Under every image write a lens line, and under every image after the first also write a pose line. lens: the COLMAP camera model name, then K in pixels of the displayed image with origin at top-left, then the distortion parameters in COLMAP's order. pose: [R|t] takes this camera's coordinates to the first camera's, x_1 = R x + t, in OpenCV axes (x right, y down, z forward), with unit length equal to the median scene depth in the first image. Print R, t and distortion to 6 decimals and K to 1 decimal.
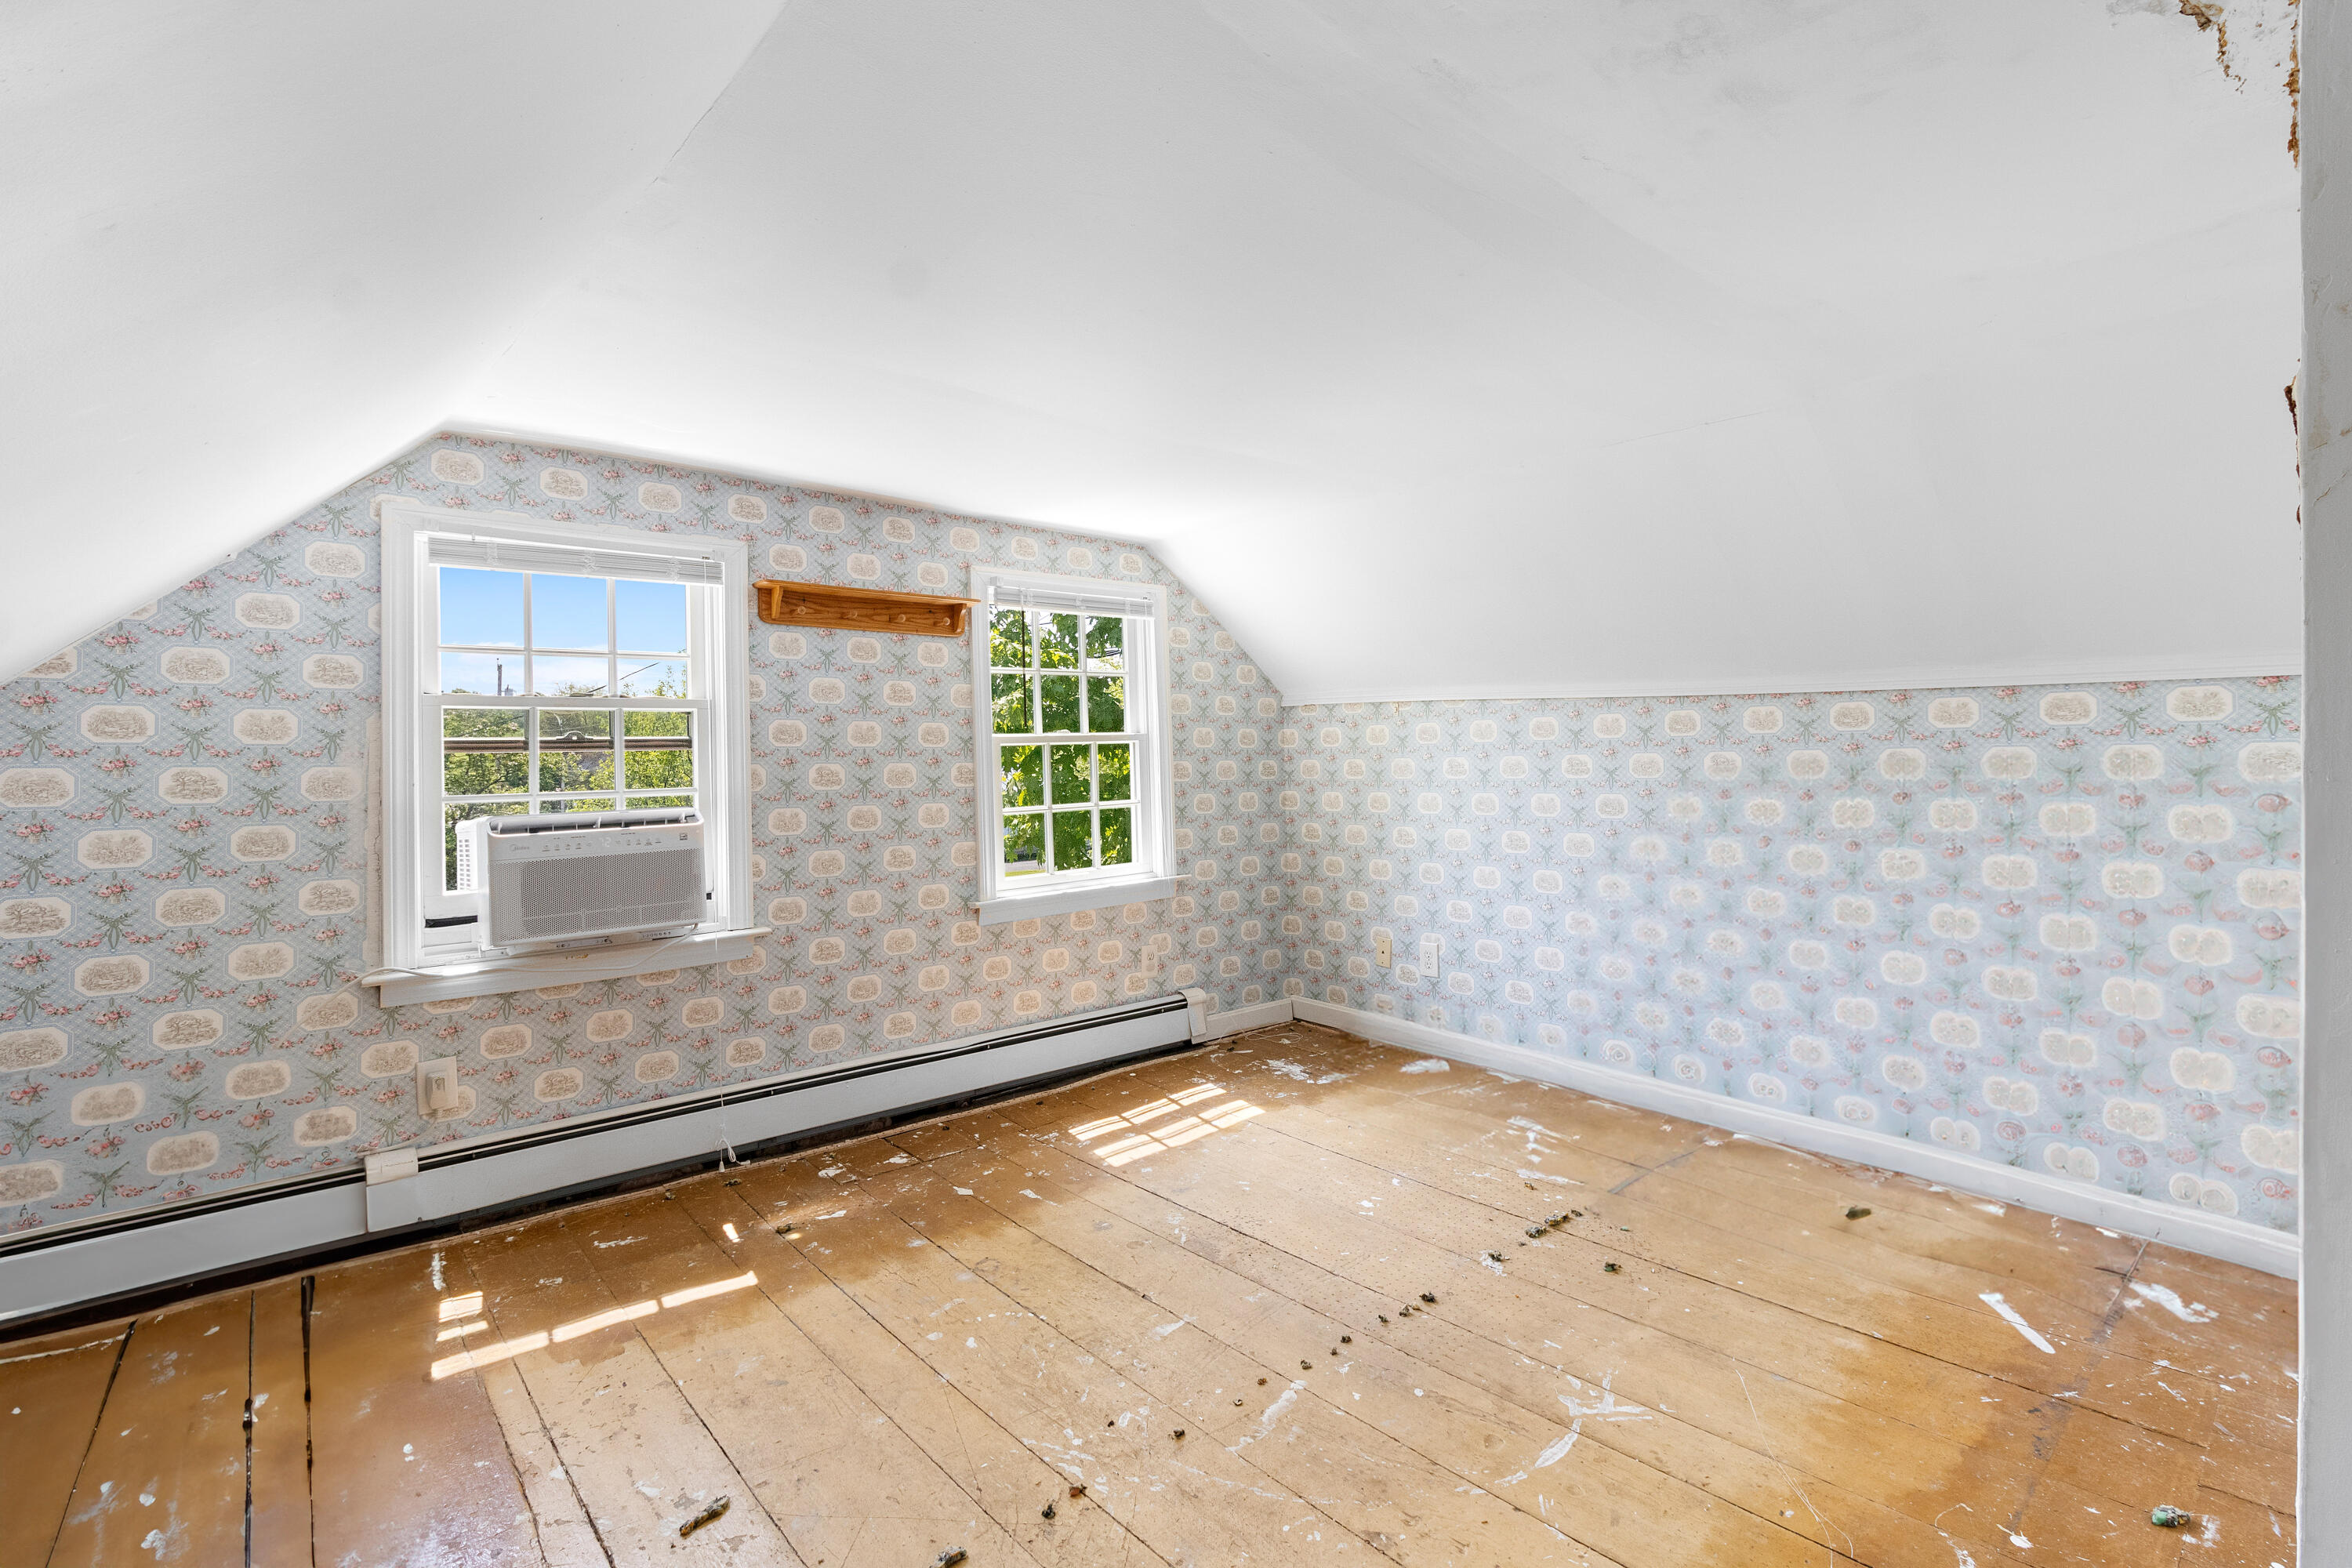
lens RADIAL K [[1066.9, 0, 1151.5], [0, 1066.9, 788.4], [0, 0, 1]] dist [0.002652, -0.000140]
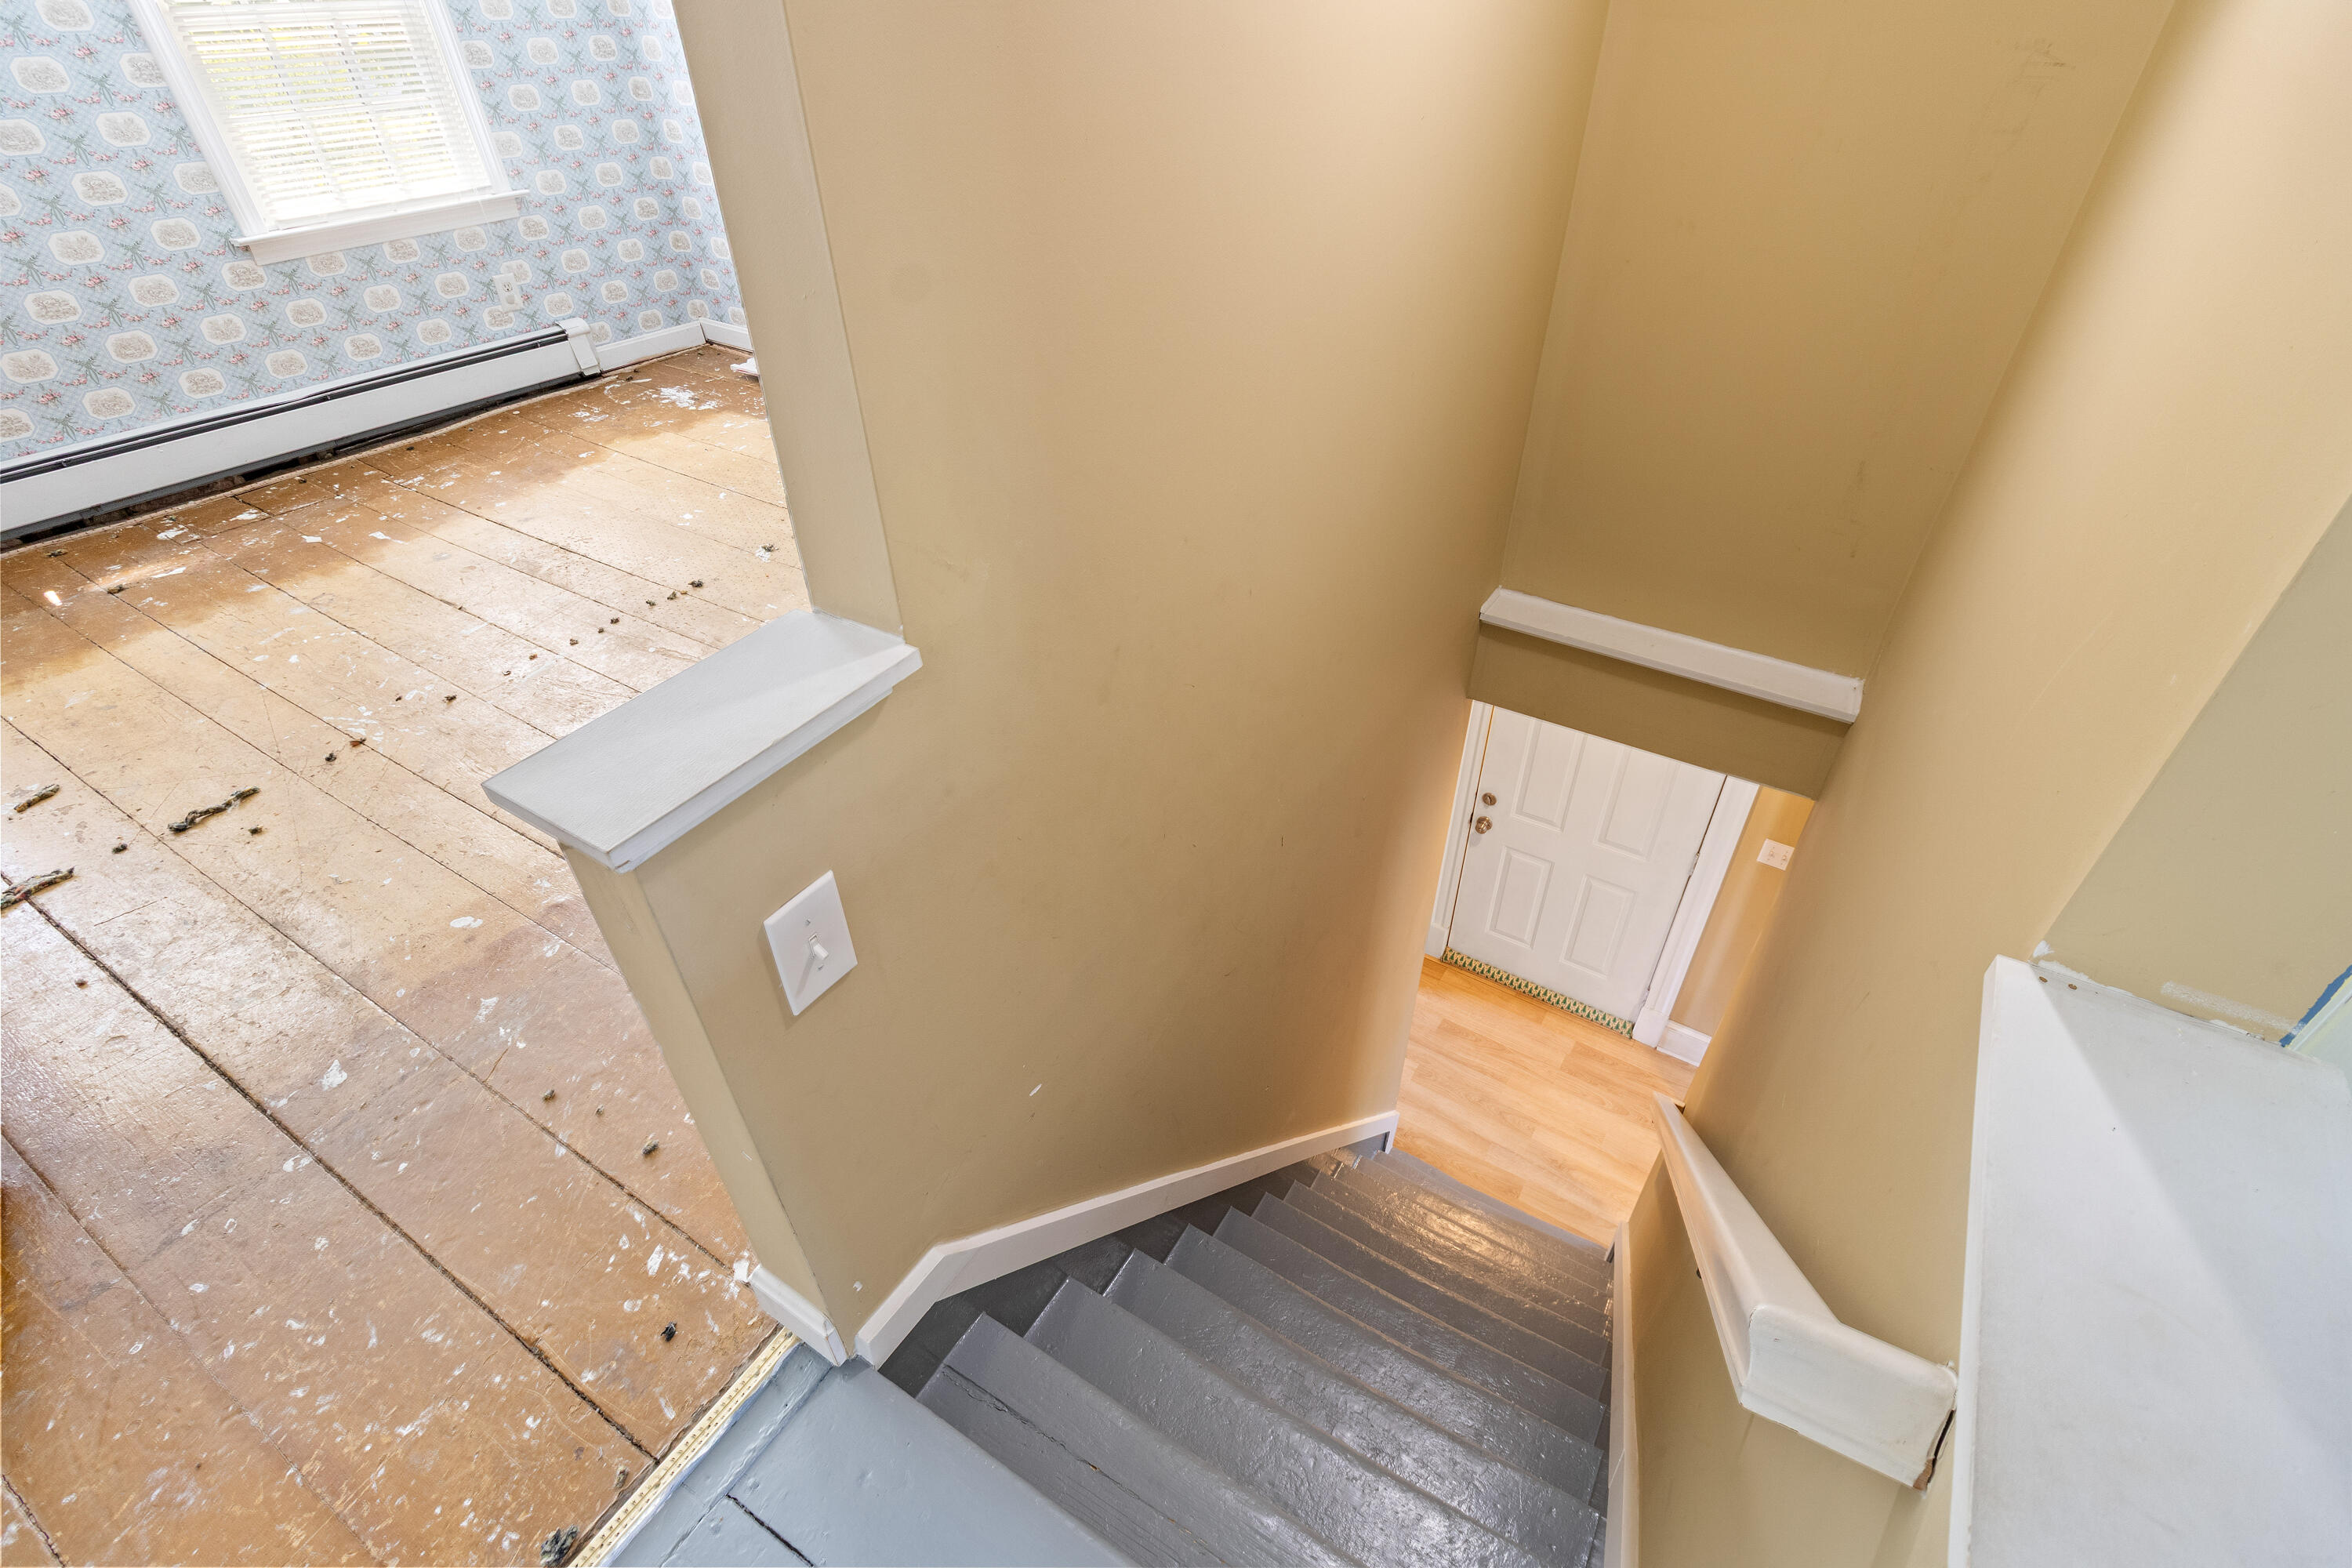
lens RADIAL K [[1066.9, 0, 1151.5], [0, 1066.9, 788.4], [0, 0, 1]] dist [0.002652, -0.000140]
pose [[0.958425, -0.157014, 0.238260, 0.339154], [-0.015785, 0.804539, 0.593690, -0.082215], [-0.284907, -0.572768, 0.768612, -0.236227]]
